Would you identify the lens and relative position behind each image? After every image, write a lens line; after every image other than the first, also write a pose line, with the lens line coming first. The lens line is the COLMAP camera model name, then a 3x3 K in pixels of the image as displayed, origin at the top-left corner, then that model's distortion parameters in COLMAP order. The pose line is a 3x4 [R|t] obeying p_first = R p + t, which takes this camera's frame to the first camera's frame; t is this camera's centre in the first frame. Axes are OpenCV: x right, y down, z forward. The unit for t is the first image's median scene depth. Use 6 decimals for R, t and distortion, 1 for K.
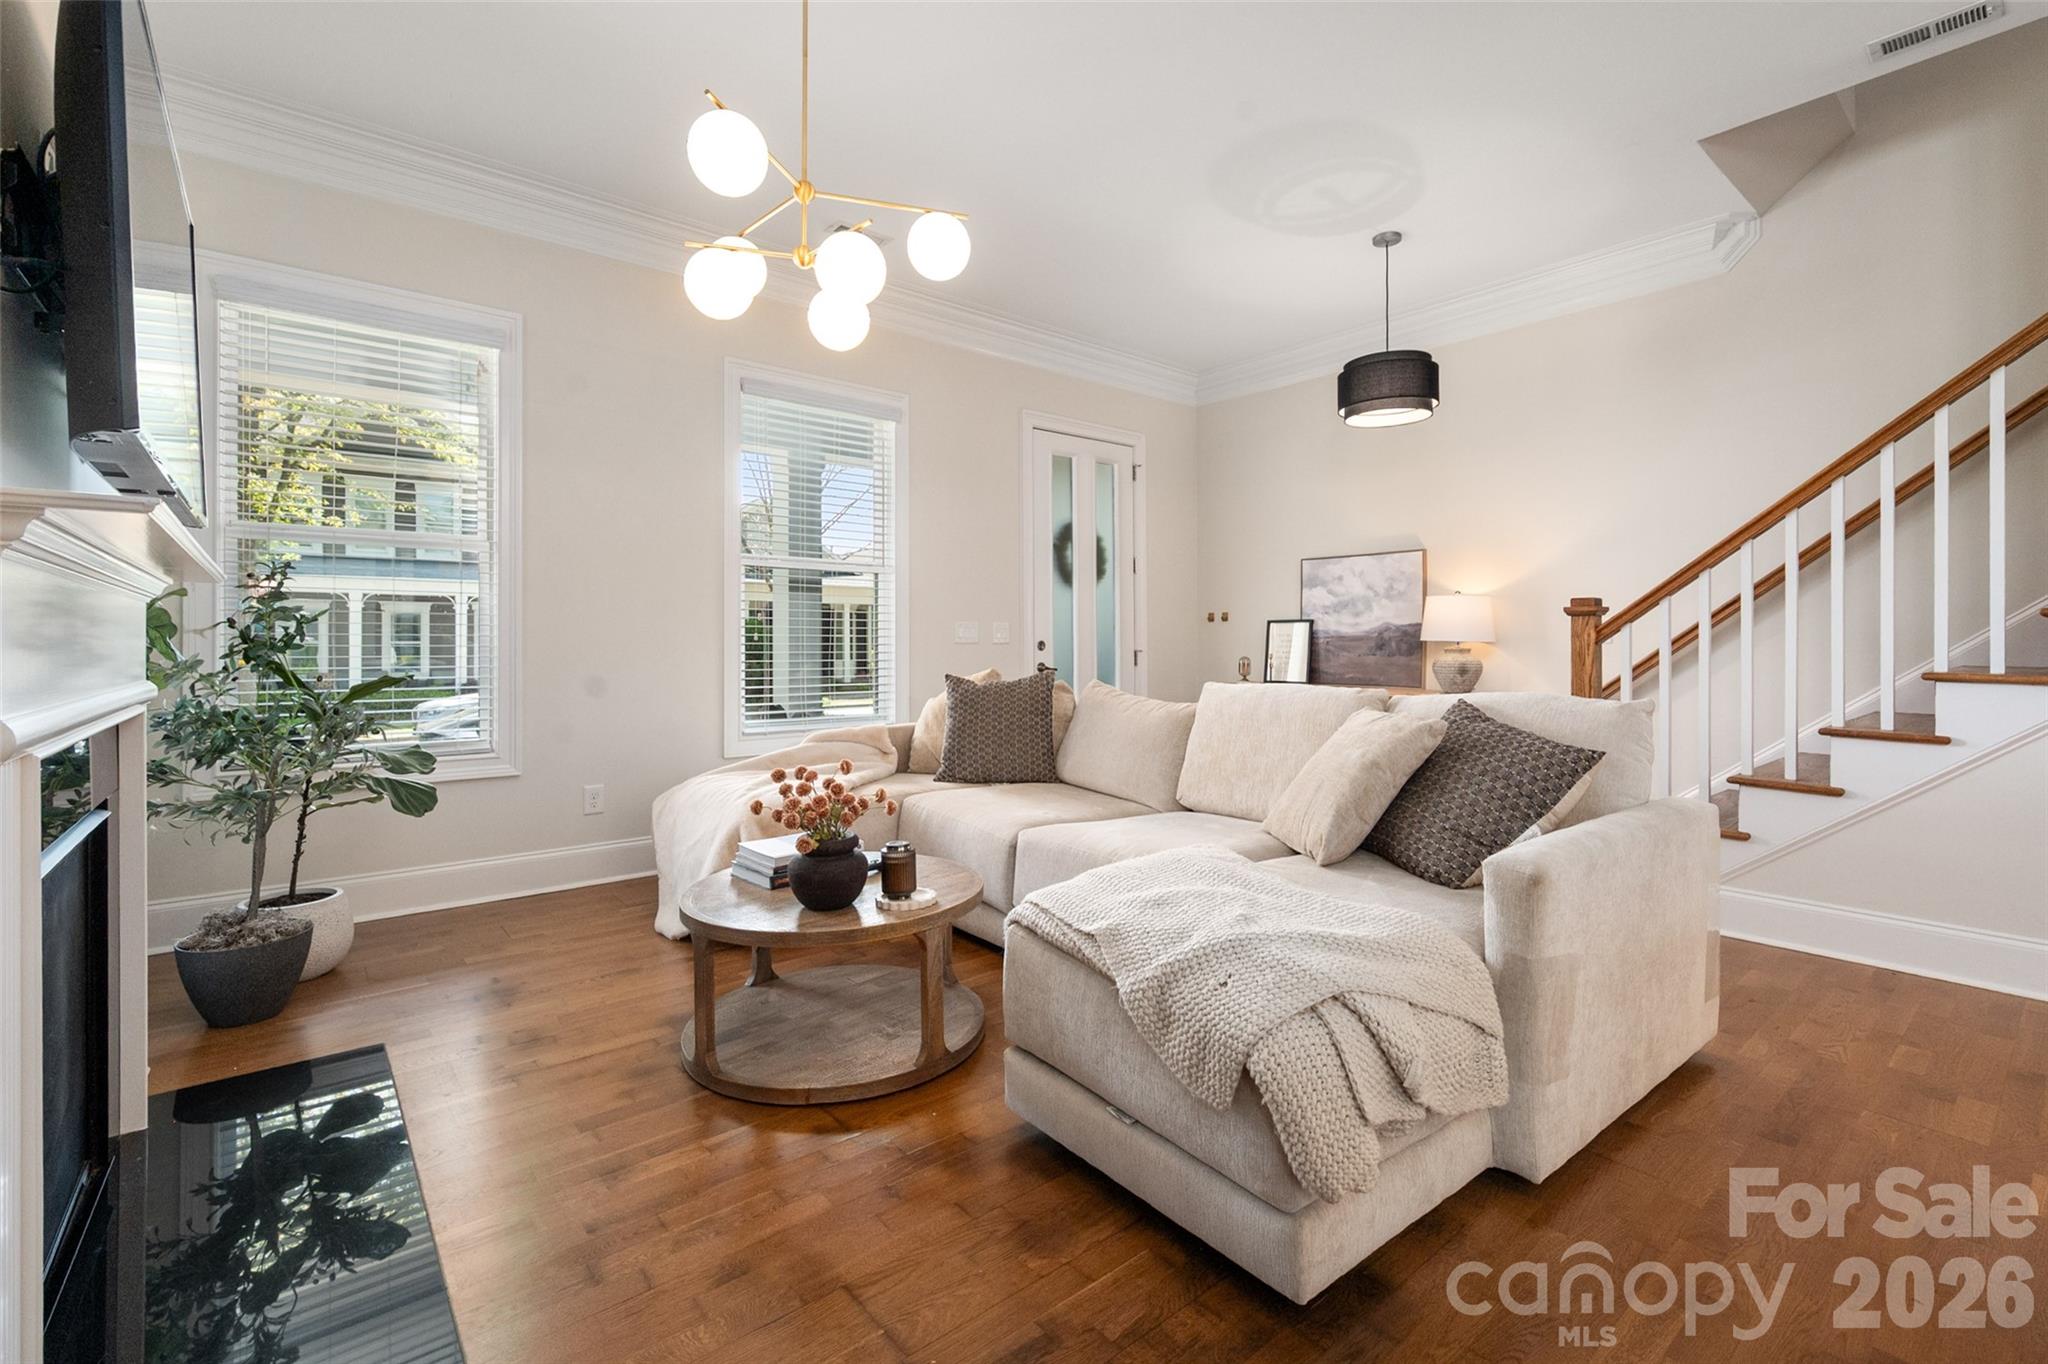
lens RADIAL K [[917.6, 0, 1039.2], [0, 917.6, 641.0], [0, 0, 1]] dist [0.002526, 0.000313]
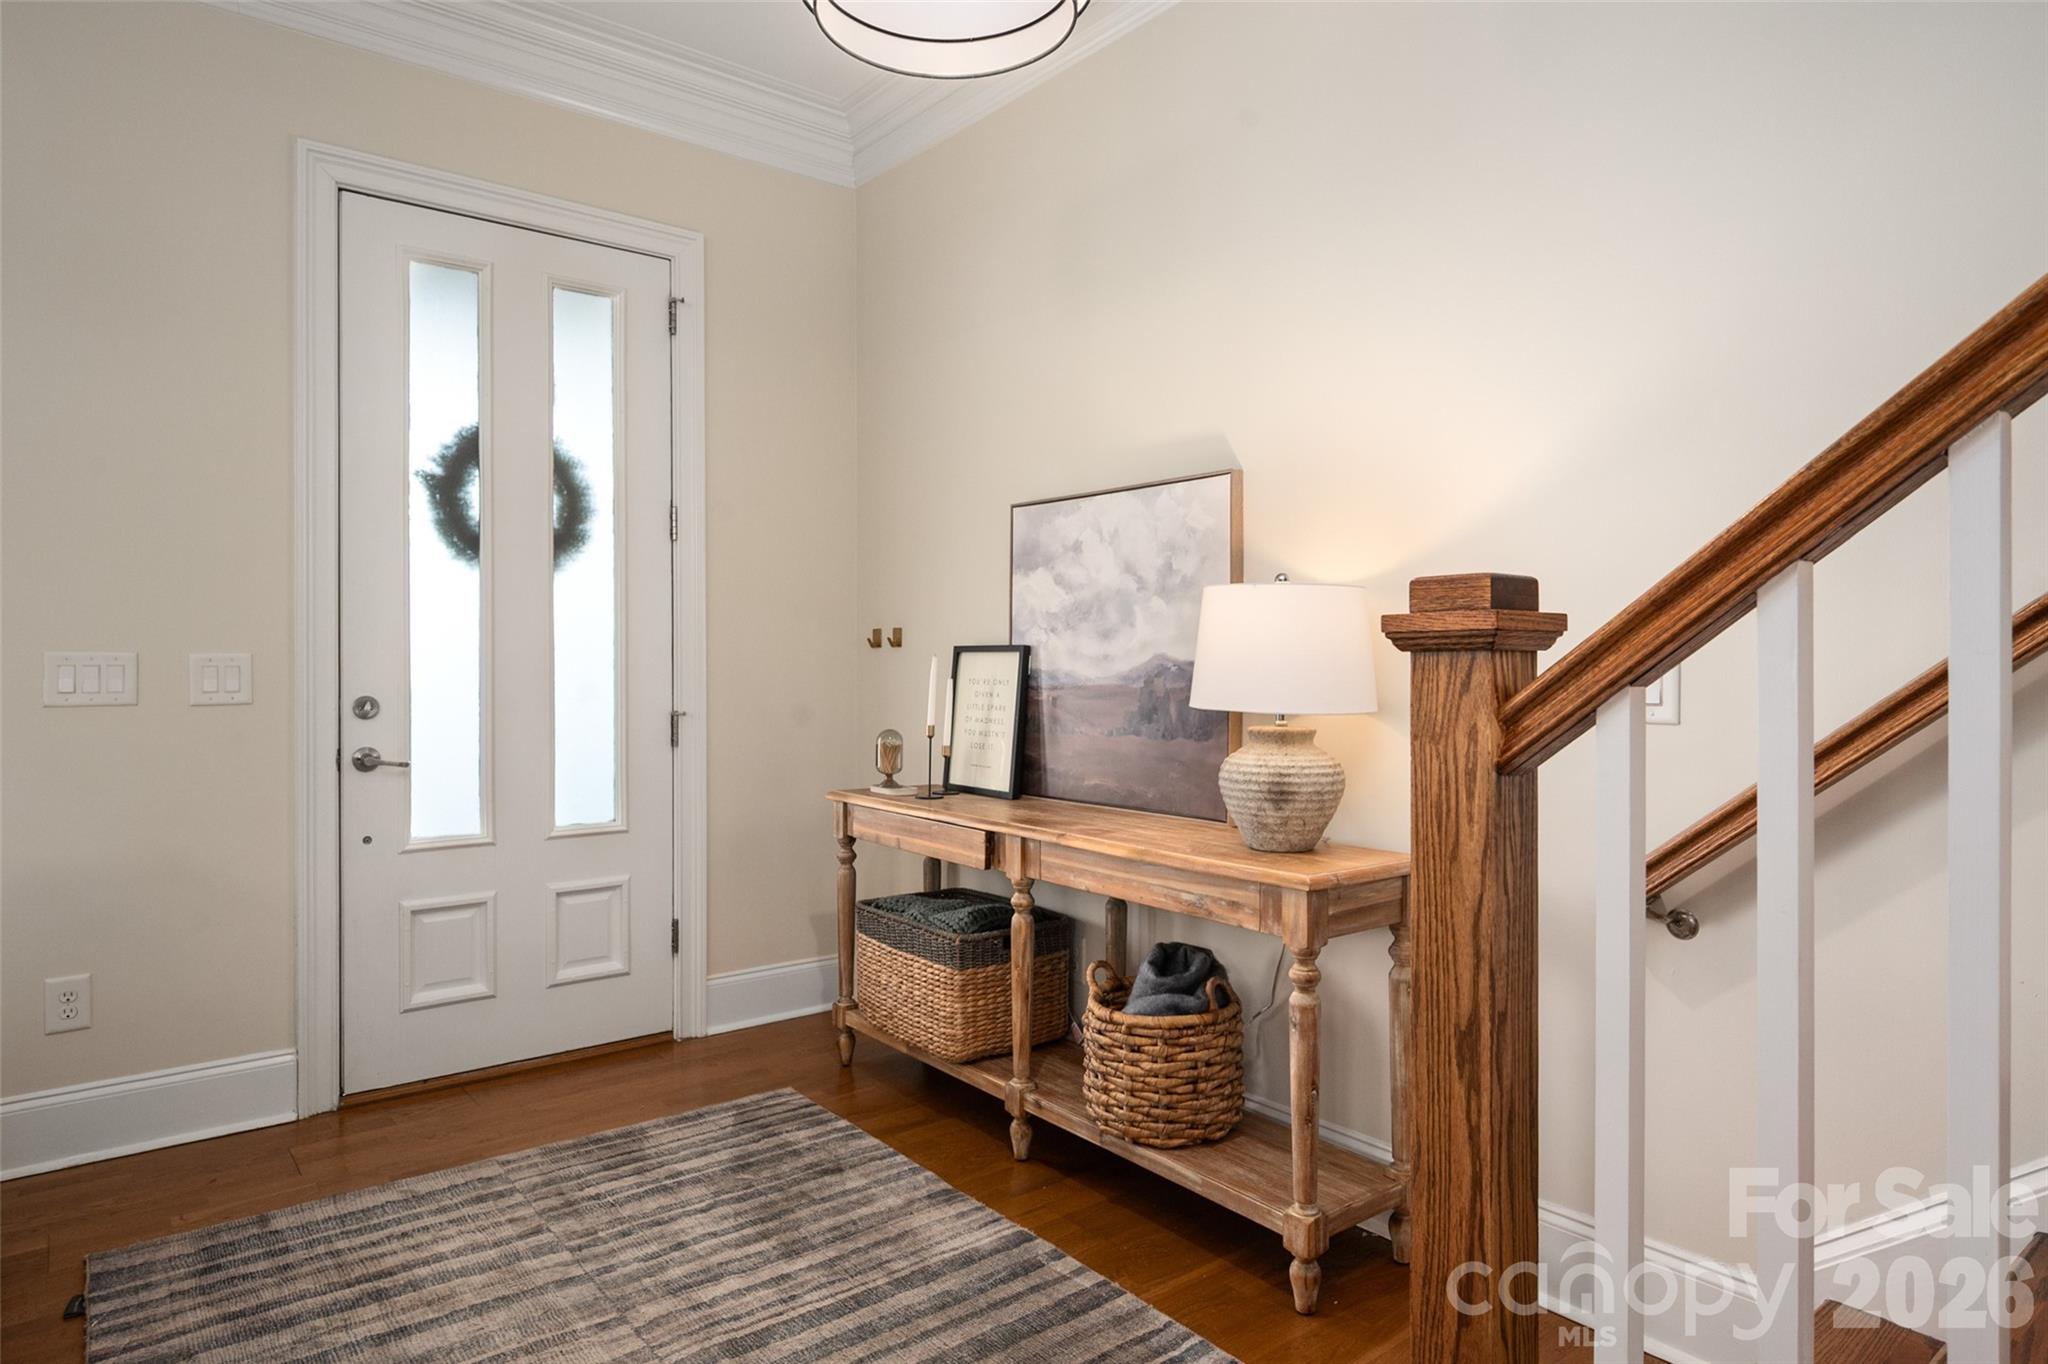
lens RADIAL K [[1214.2, 0, 1026.4], [0, 1214.2, 671.2], [0, 0, 1]] dist [0.000087, 0.000322]
pose [[0.999666, 0.003367, -0.025614, 0.331338], [-0.003211, 0.999976, 0.006135, -0.016005], [0.025634, -0.006051, 0.999653, 0.461799]]
